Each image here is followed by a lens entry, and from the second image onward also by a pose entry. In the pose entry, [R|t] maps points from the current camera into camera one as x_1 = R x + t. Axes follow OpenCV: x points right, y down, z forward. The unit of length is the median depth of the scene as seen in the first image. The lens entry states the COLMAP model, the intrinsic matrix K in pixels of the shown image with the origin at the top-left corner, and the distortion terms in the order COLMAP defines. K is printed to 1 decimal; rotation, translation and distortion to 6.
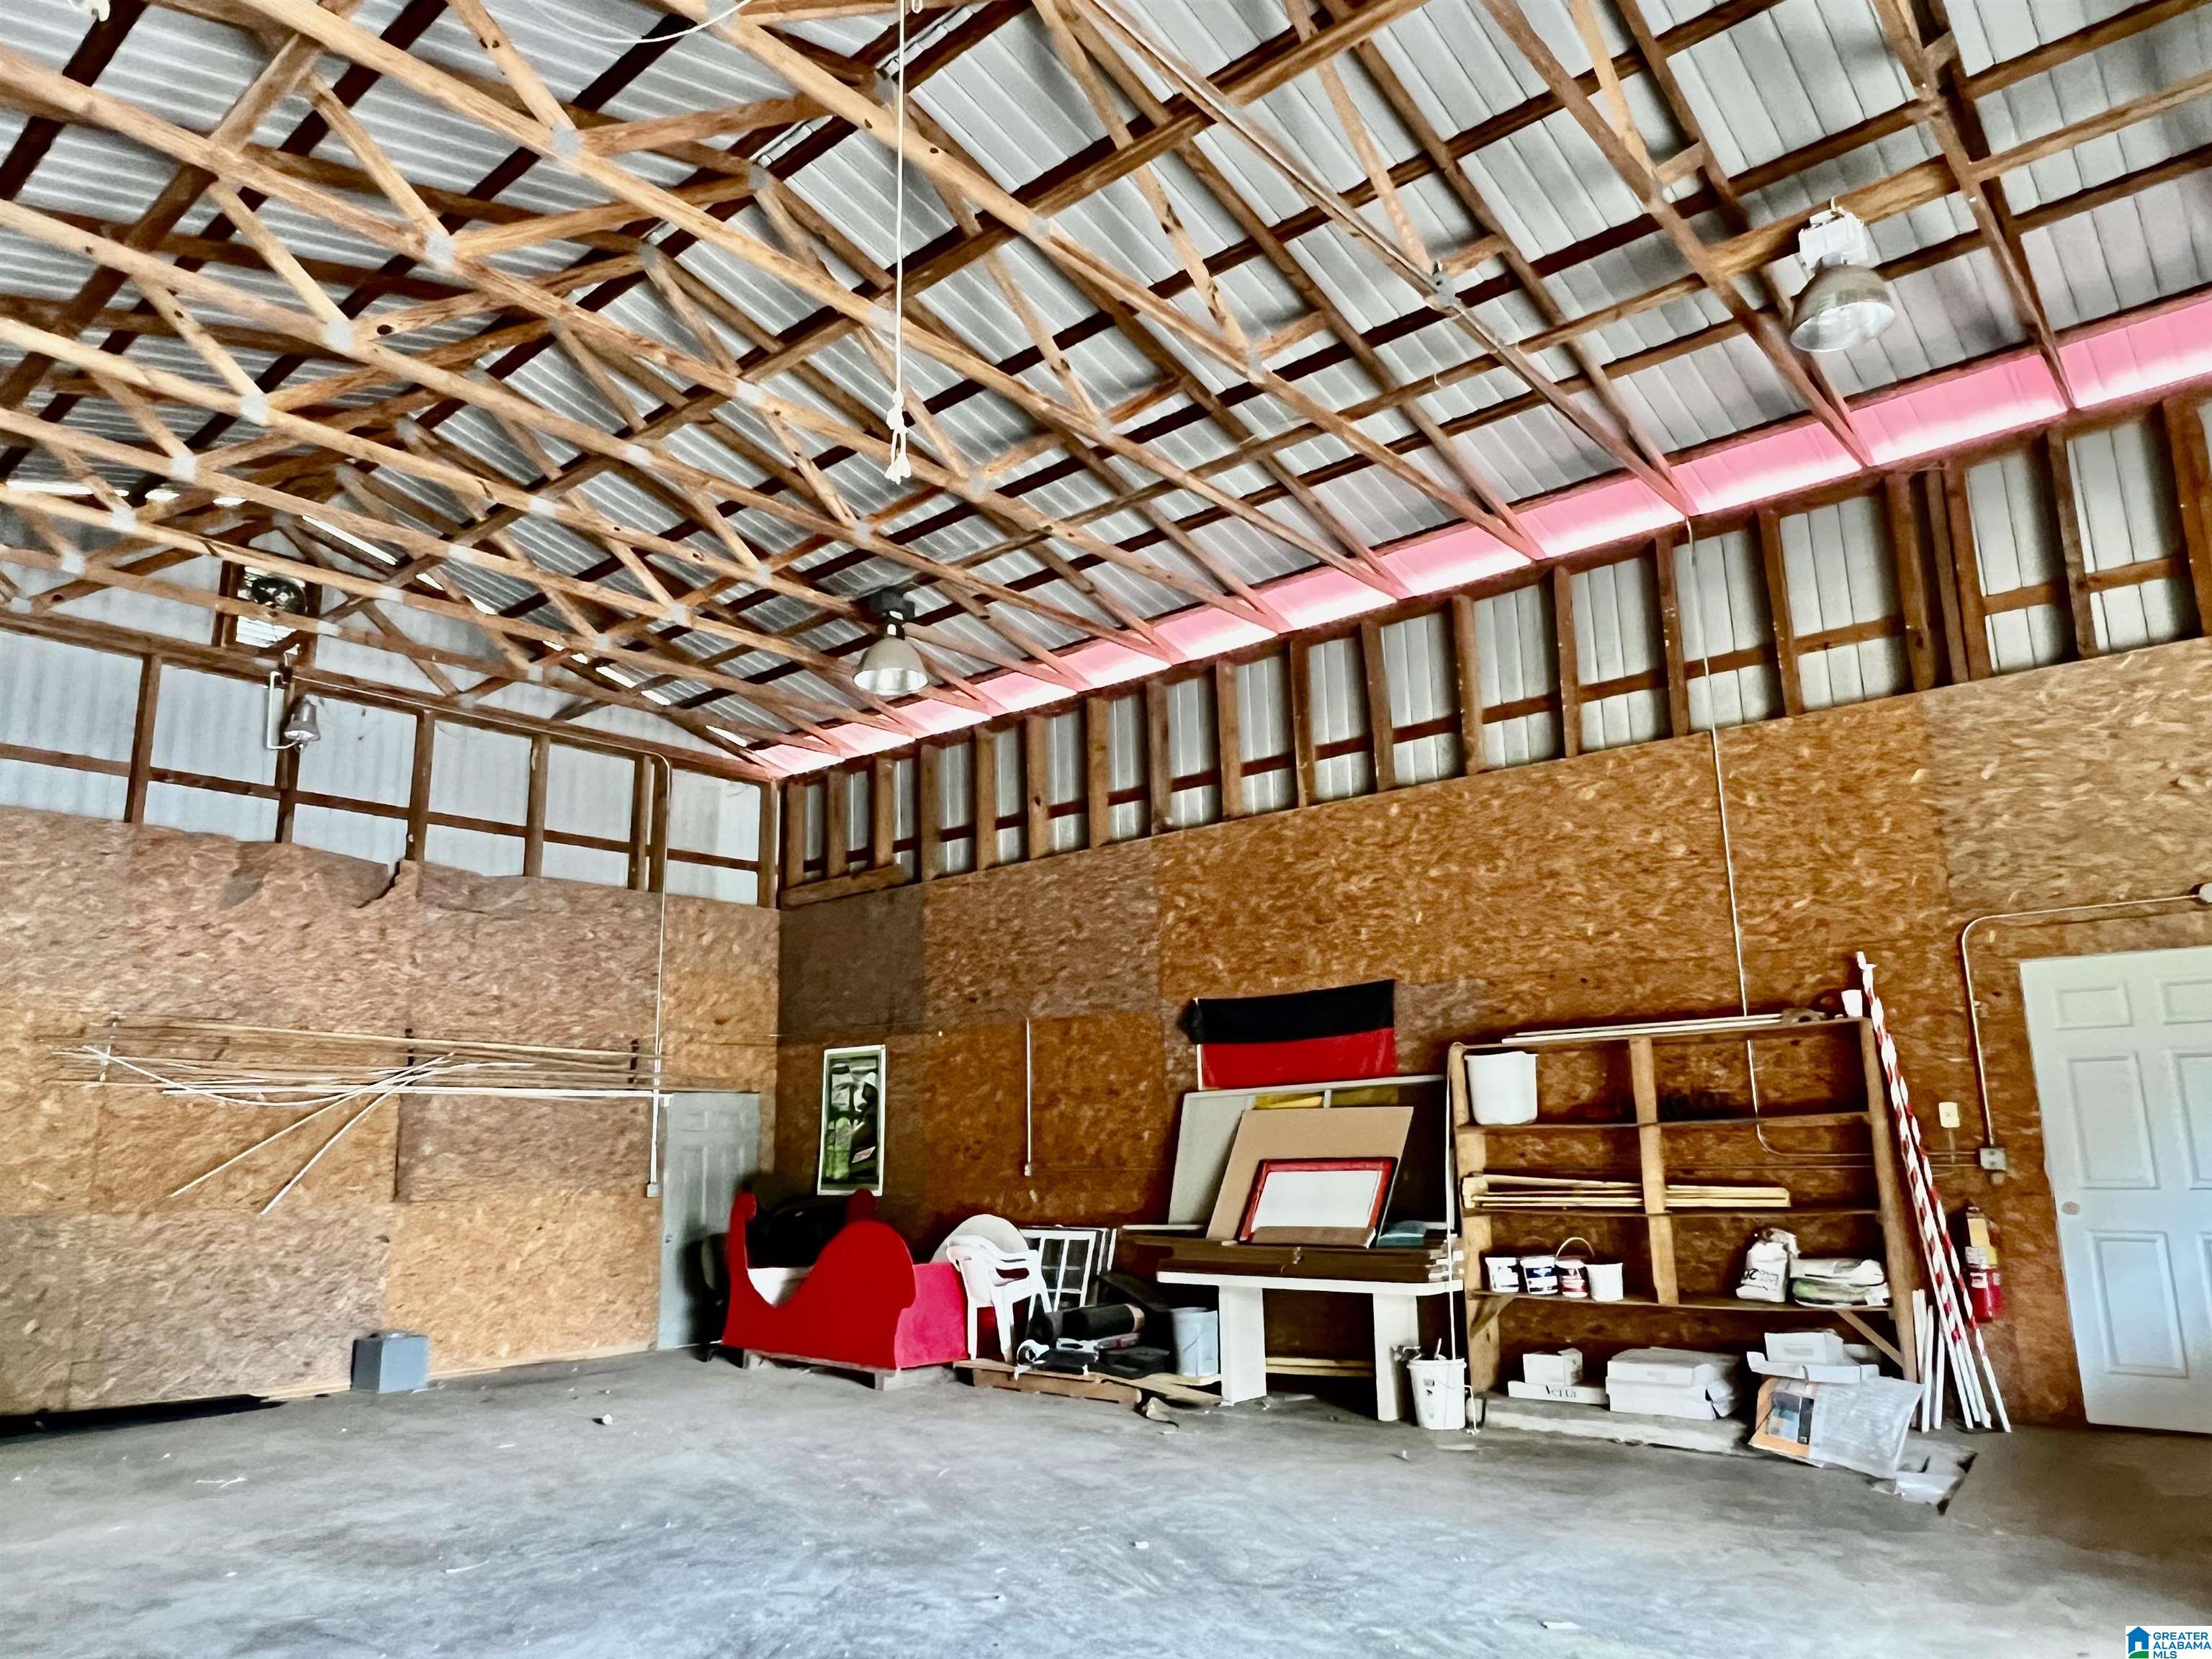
lens RADIAL K [[1472.7, 0, 1112.4], [0, 1472.7, 847.0], [0, 0, 1]] dist [-0.002192, -0.001927]
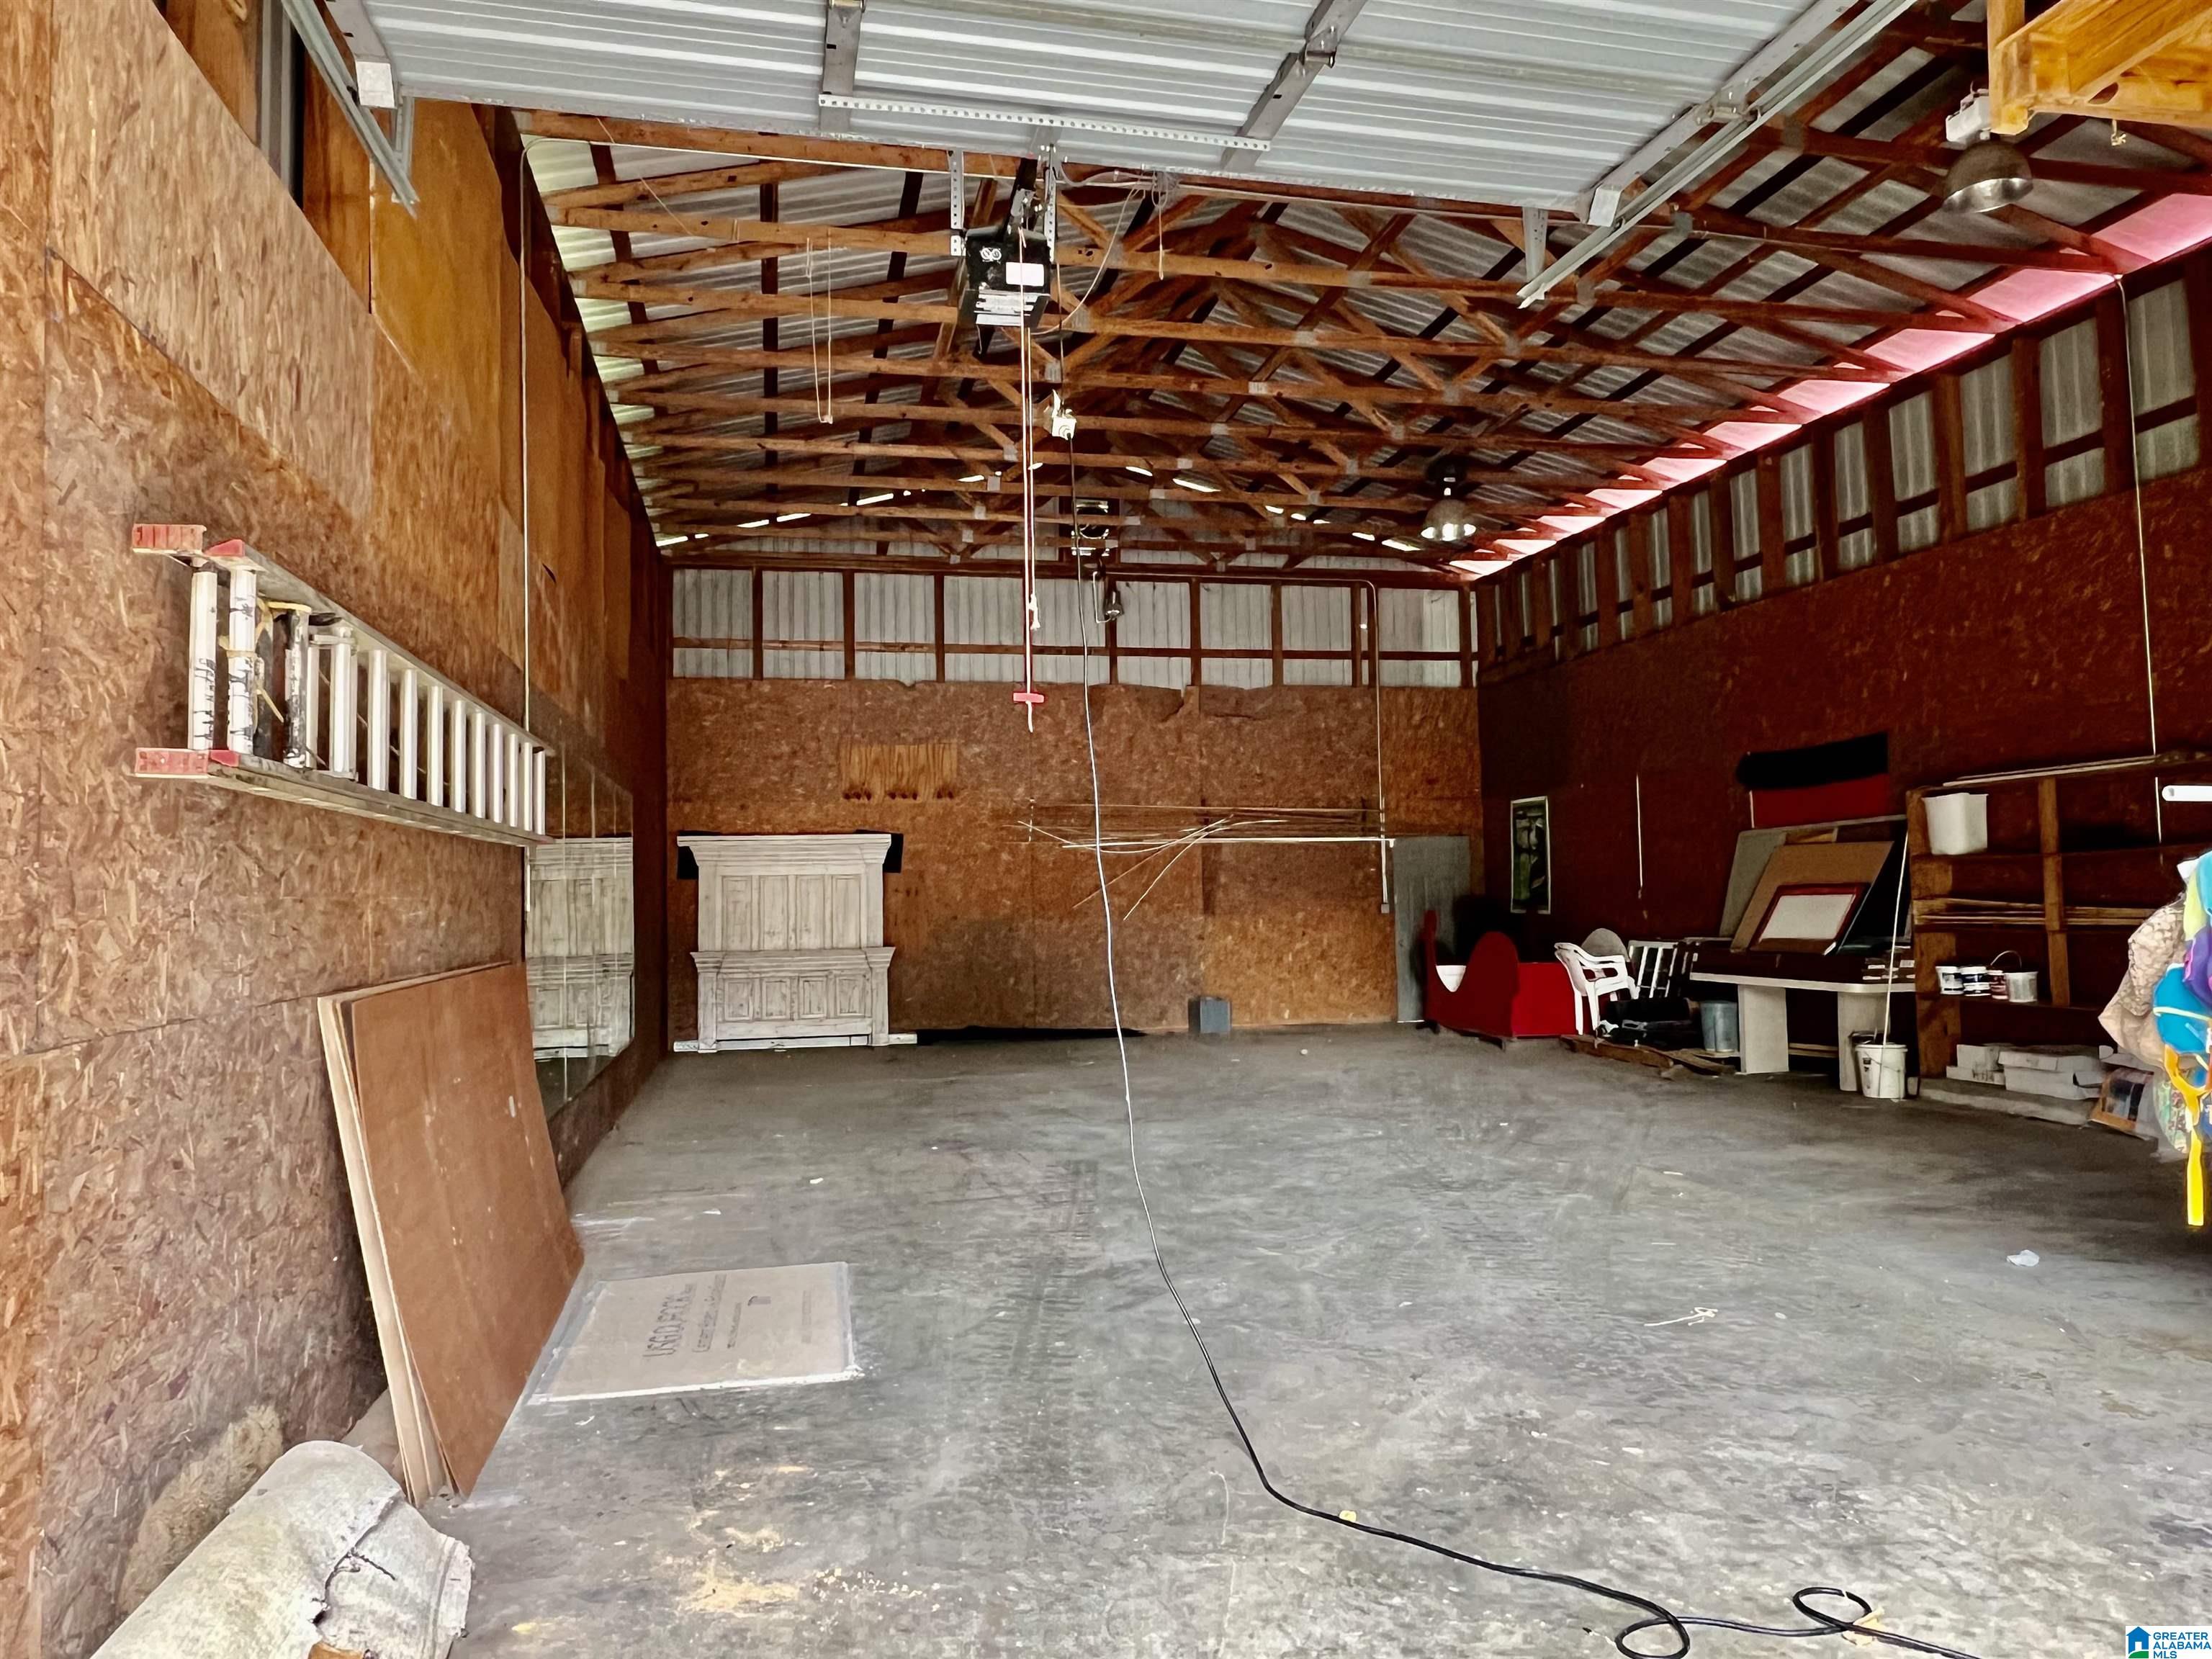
lens RADIAL K [[1472.7, 0, 1112.4], [0, 1472.7, 847.0], [0, 0, 1]] dist [-0.002192, -0.001927]
pose [[0.803395, -0.017580, -0.595187, 0.350134], [0.125010, 0.982267, 0.139728, -0.051559], [0.582176, -0.186661, 0.791346, -0.248152]]
